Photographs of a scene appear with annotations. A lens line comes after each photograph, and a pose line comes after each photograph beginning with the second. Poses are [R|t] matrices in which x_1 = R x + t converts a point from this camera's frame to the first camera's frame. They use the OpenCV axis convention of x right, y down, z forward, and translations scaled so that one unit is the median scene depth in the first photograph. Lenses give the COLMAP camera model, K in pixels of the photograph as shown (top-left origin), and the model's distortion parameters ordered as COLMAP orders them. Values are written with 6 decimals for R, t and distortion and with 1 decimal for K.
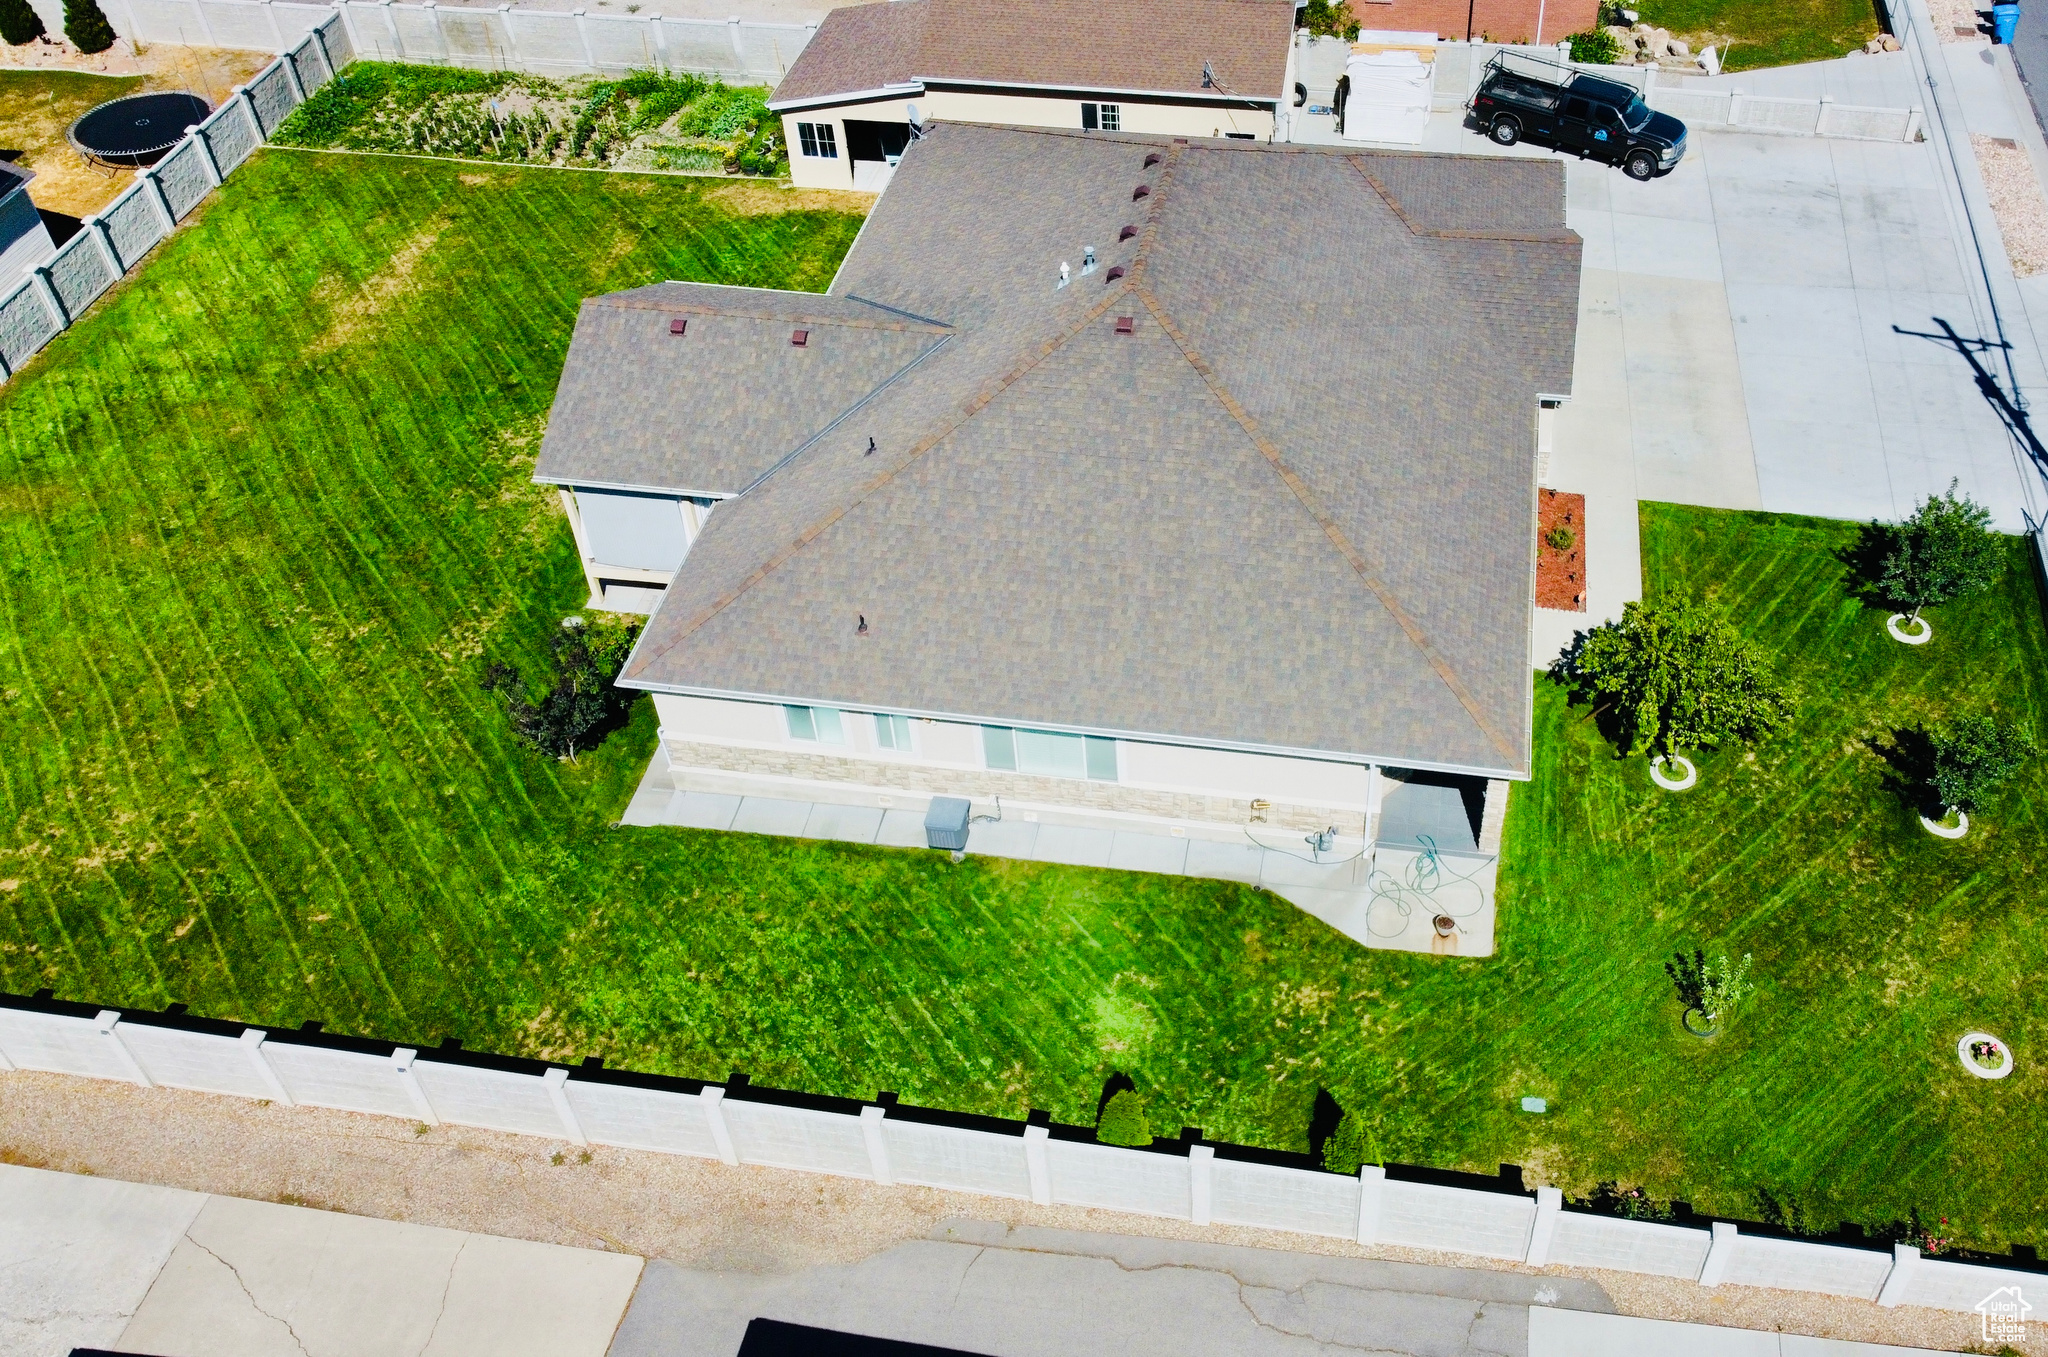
lens RADIAL K [[1828.7, 0, 1200.1], [0, 1828.7, 679.4], [0, 0, 1]] dist [0.008939, -0.015014]
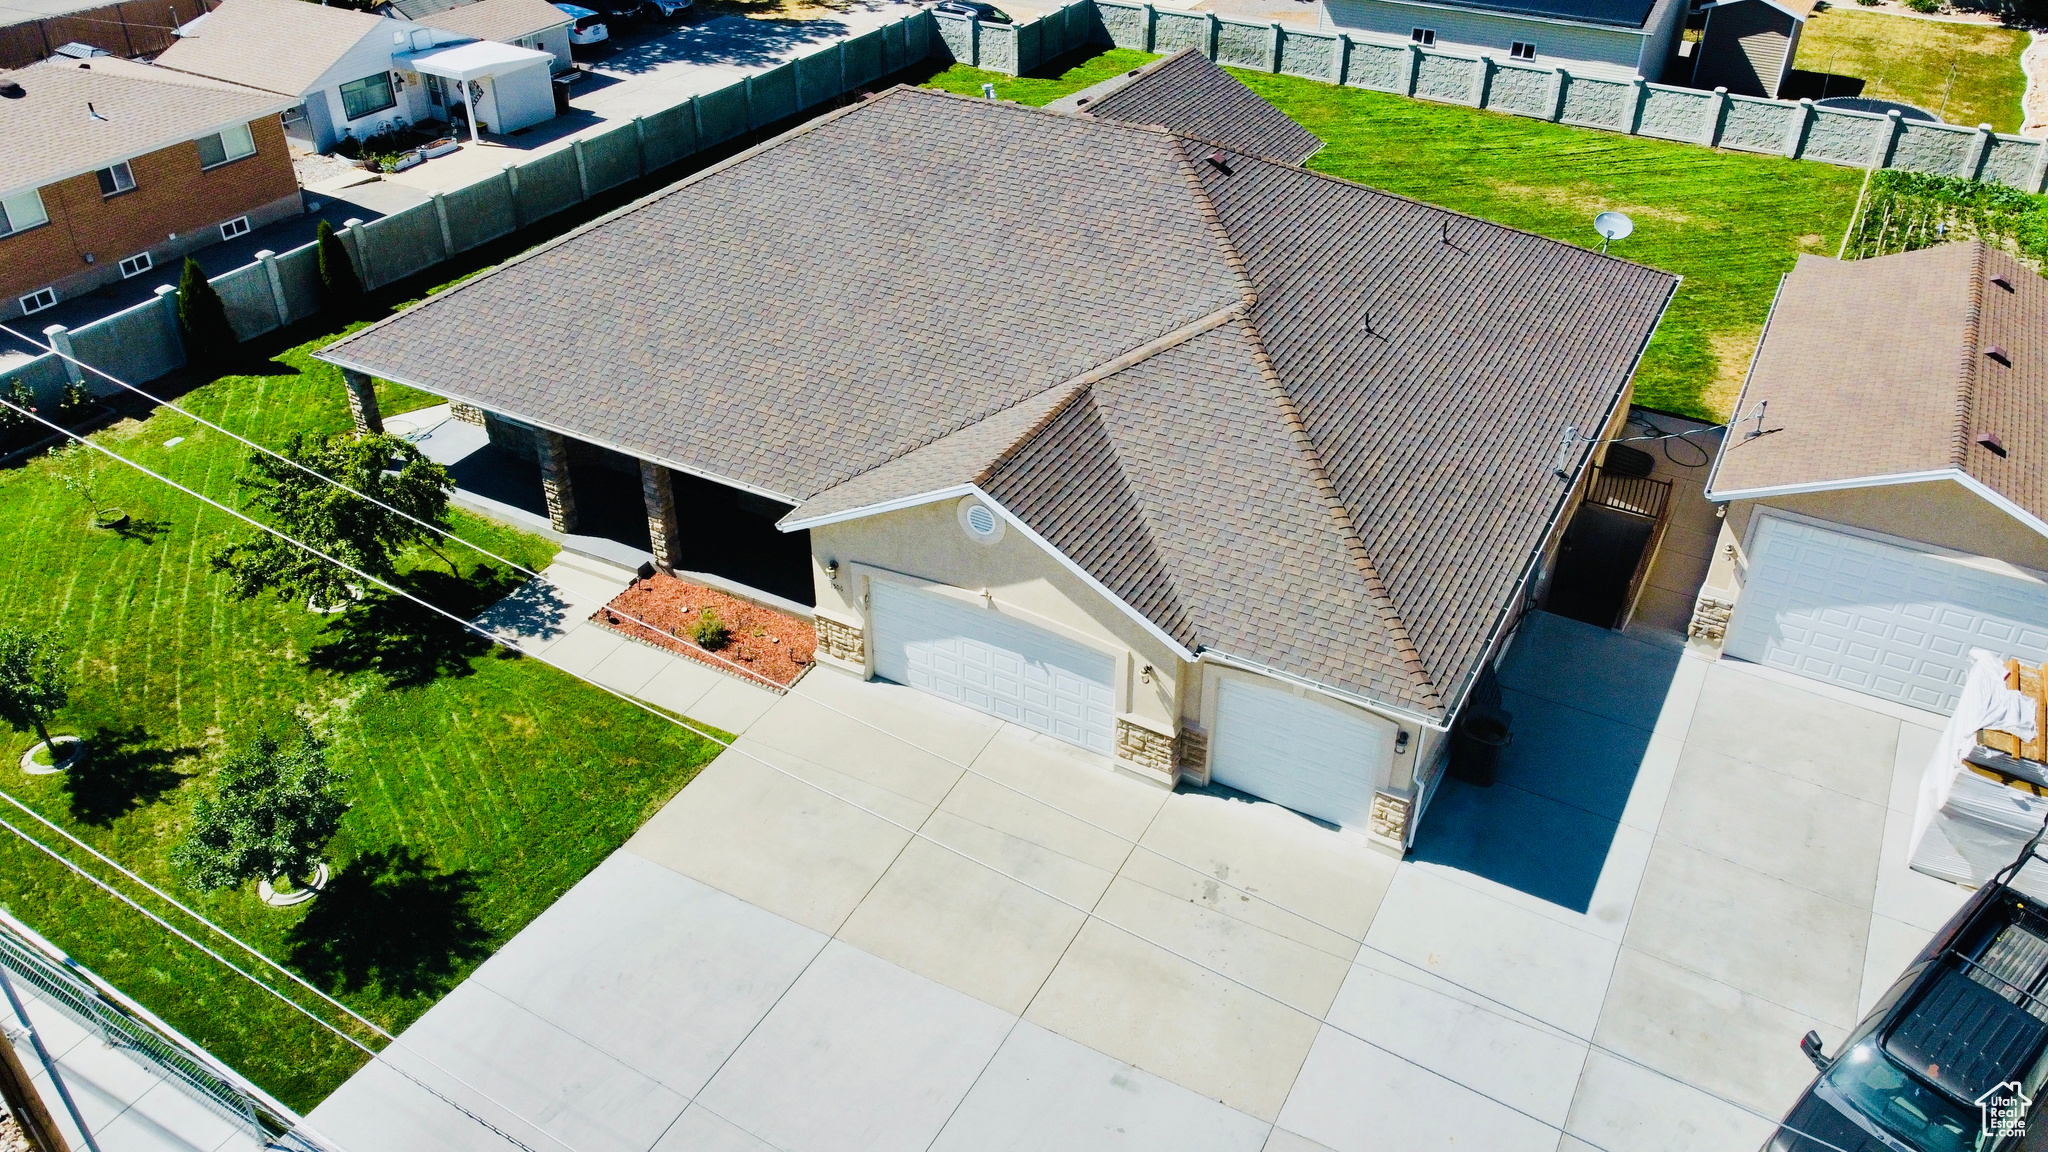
lens RADIAL K [[1550.1, 0, 1021.7], [0, 1550.1, 584.0], [0, 0, 1]] dist [-0.002092, -0.000878]
pose [[-0.352445, 0.528570, -0.772267, 0.710595], [-0.648078, 0.457461, 0.608872, -0.628148], [0.675113, 0.715083, 0.181325, 1.056214]]
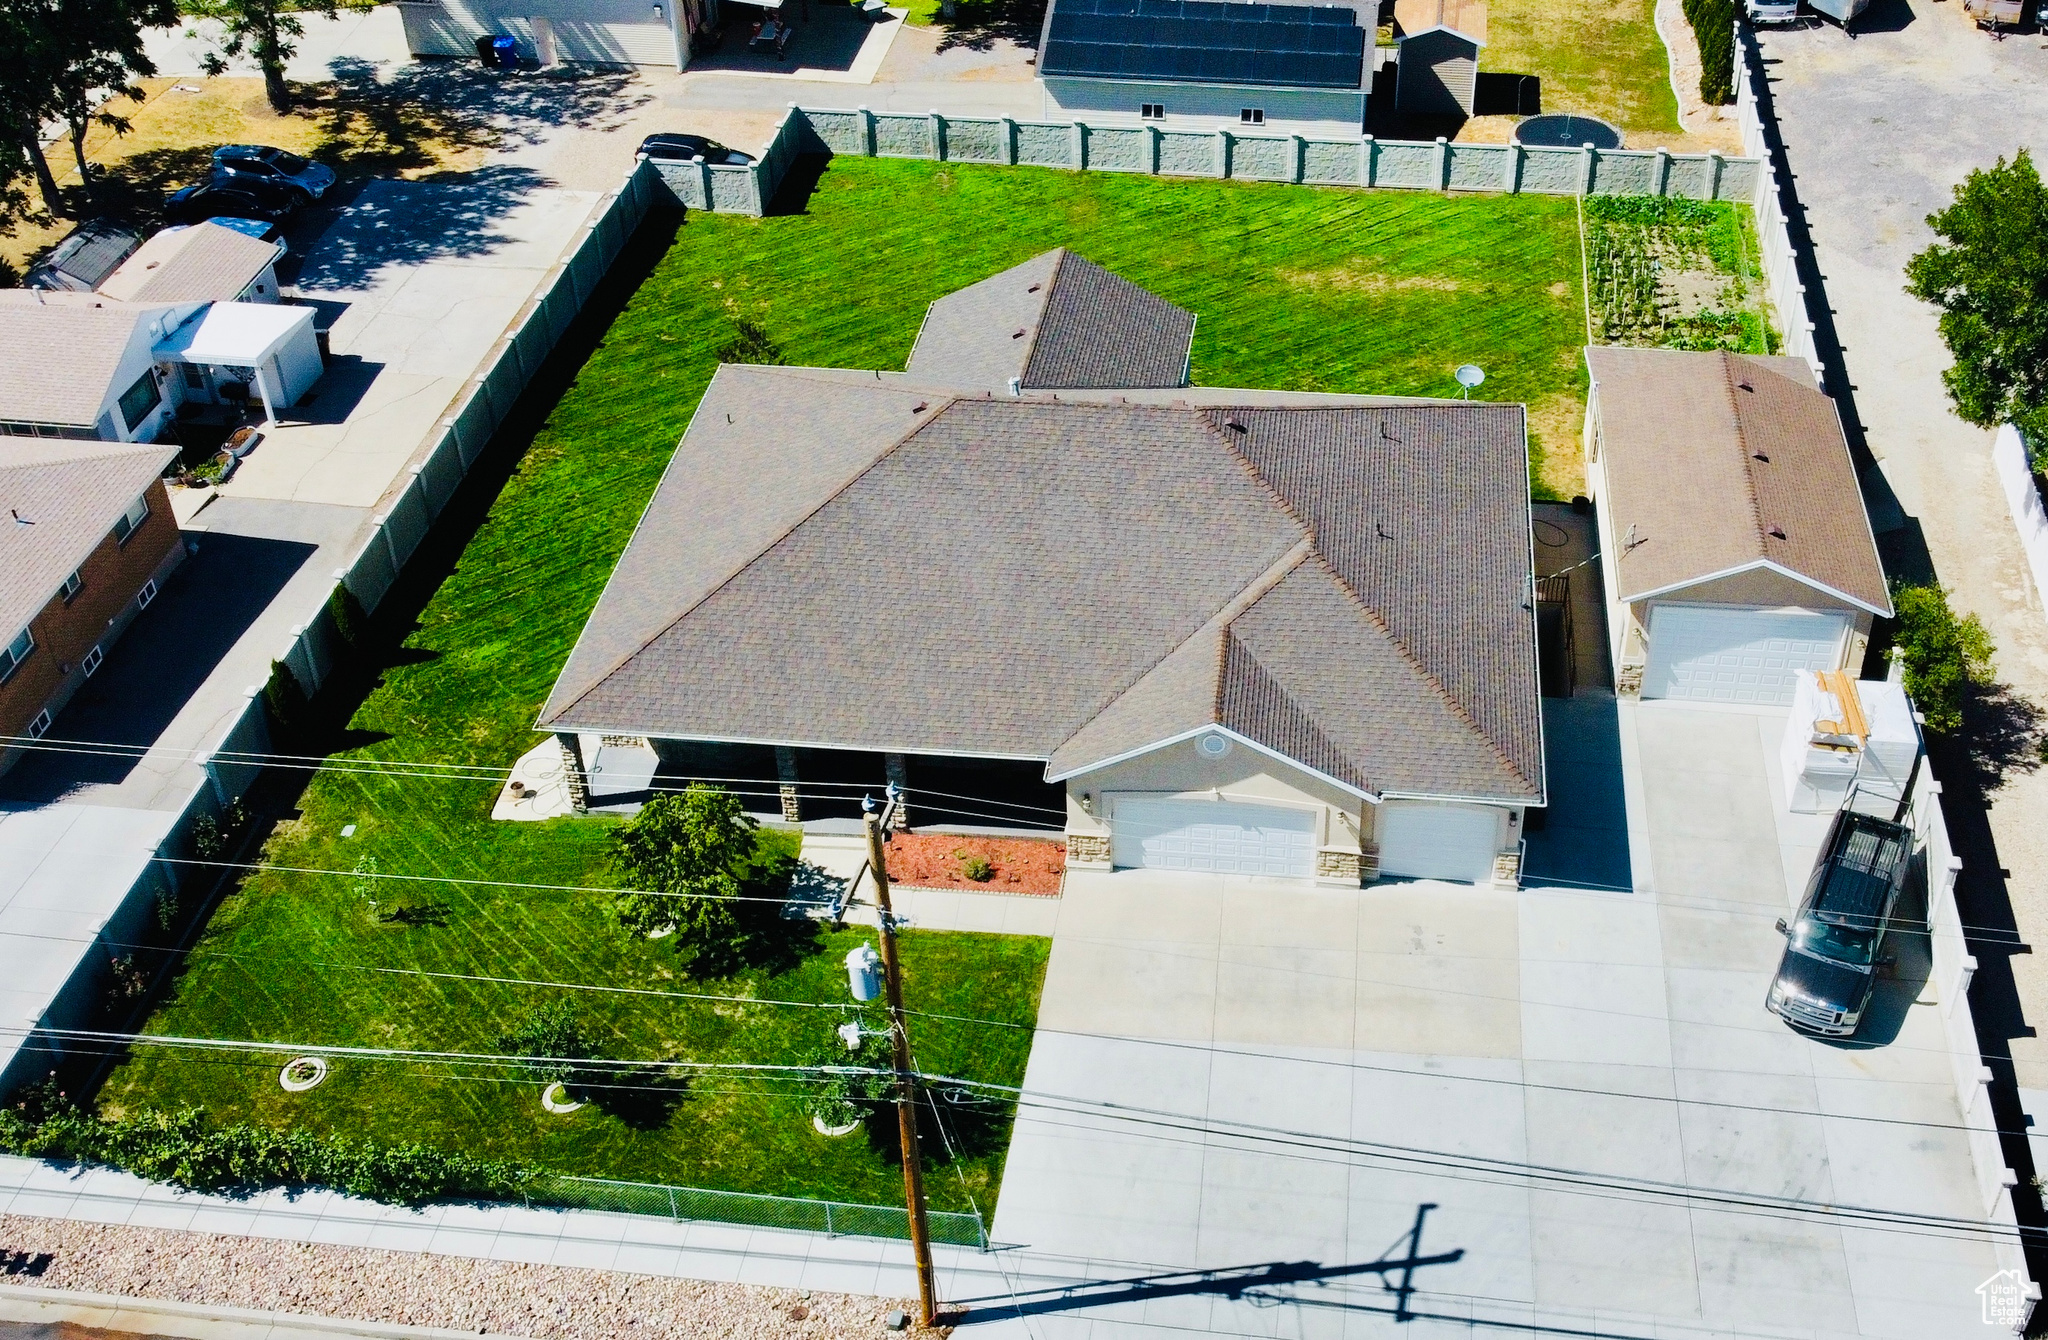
lens RADIAL K [[2260.7, 0, 1182.7], [0, 2260.7, 760.6], [0, 0, 1]] dist [0.010903, -0.028473]
pose [[0.057516, 0.626228, -0.777516, 1.247769], [-0.696952, 0.582805, 0.417847, -0.782046], [0.714808, 0.517858, 0.469971, 0.516873]]
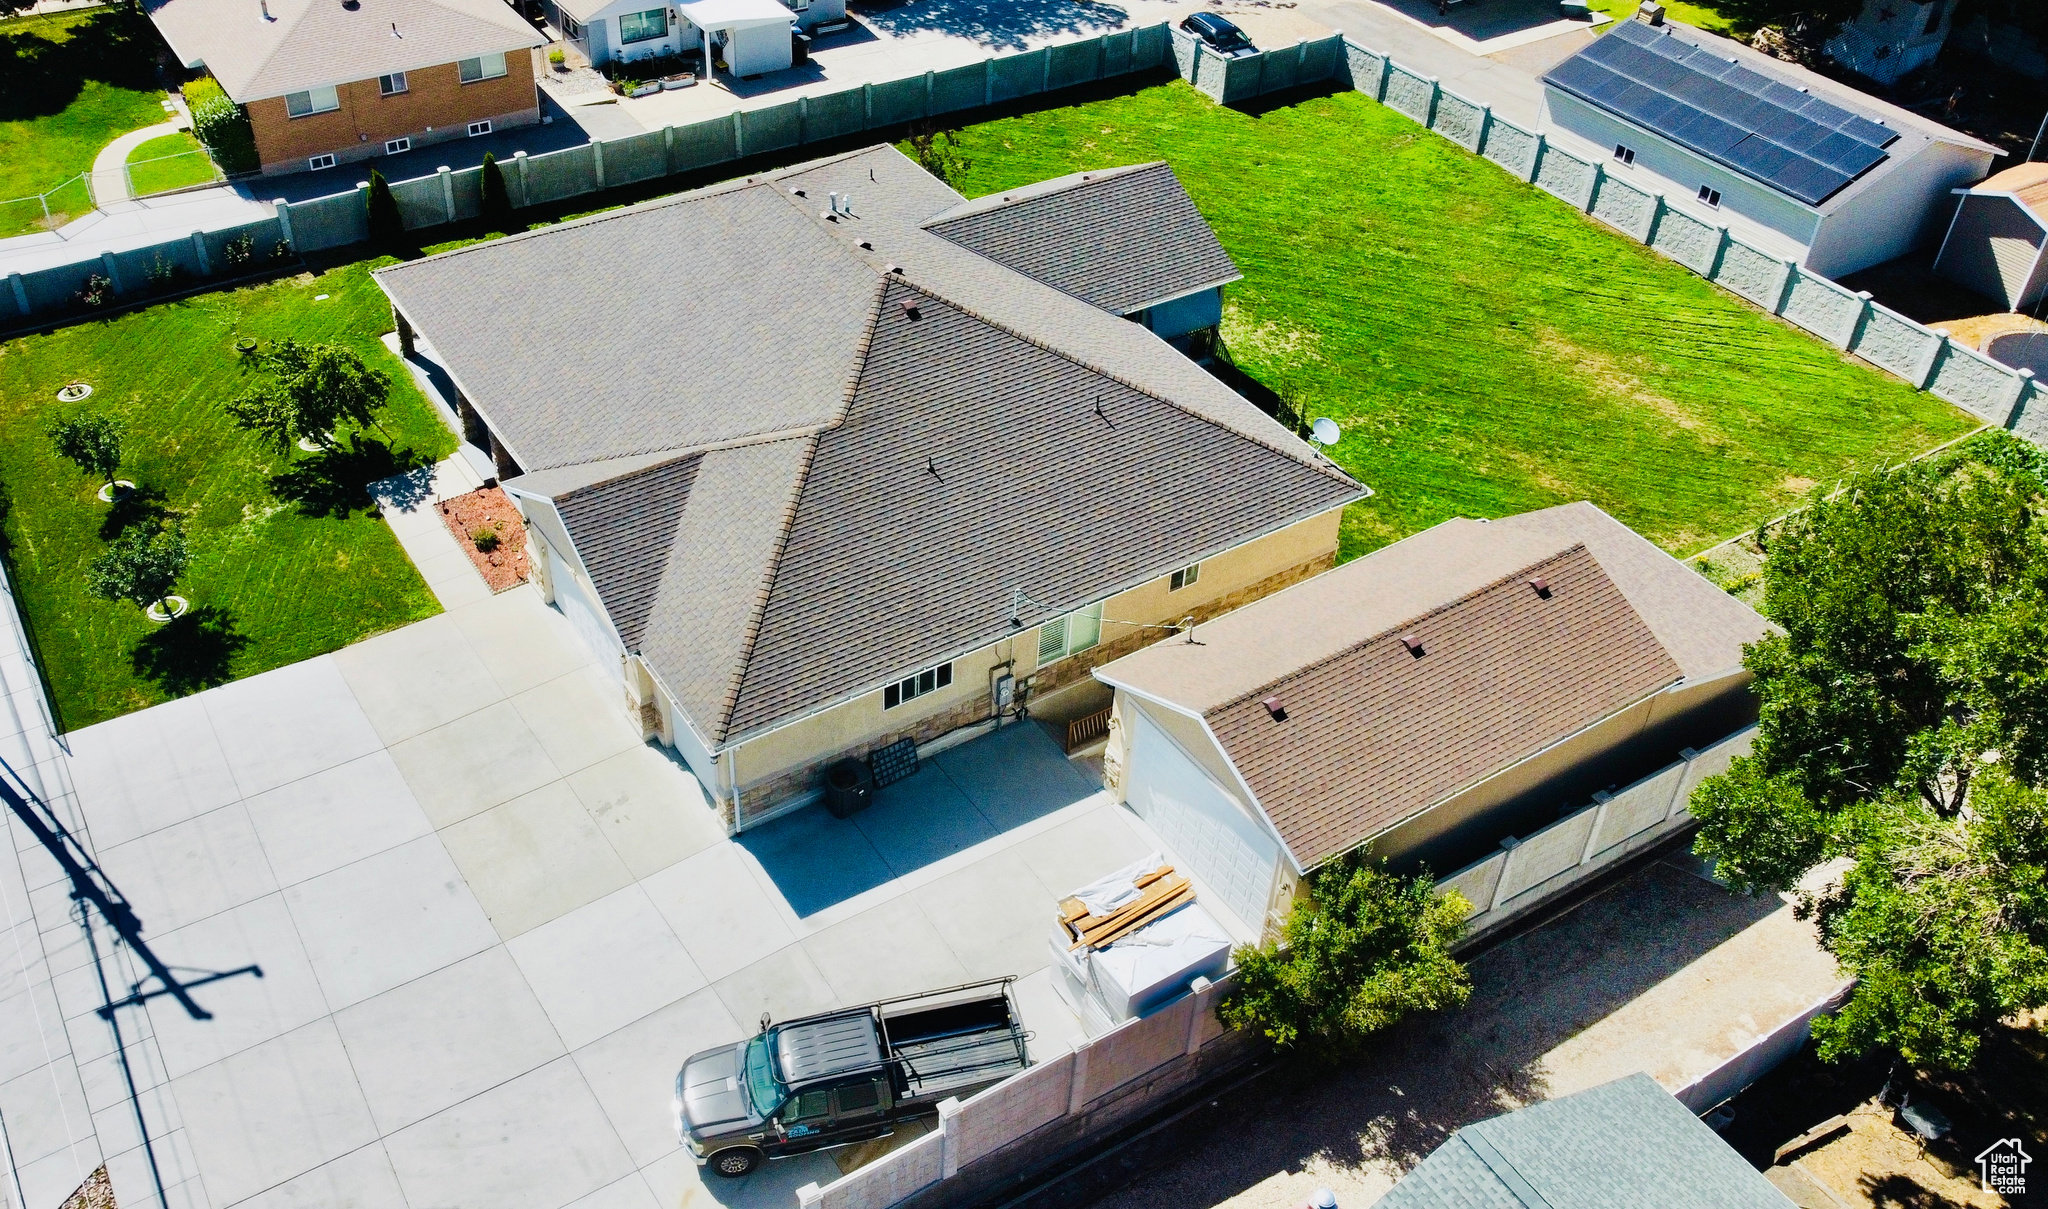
lens RADIAL K [[1767.6, 0, 923.5], [0, 1767.6, 602.3], [0, 0, 1]] dist [-0.004336, 0.004966]
pose [[-0.763298, 0.402840, -0.505070, 0.611179], [-0.453973, 0.221785, 0.862972, -1.238431], [0.459656, 0.887993, 0.013591, 1.262623]]
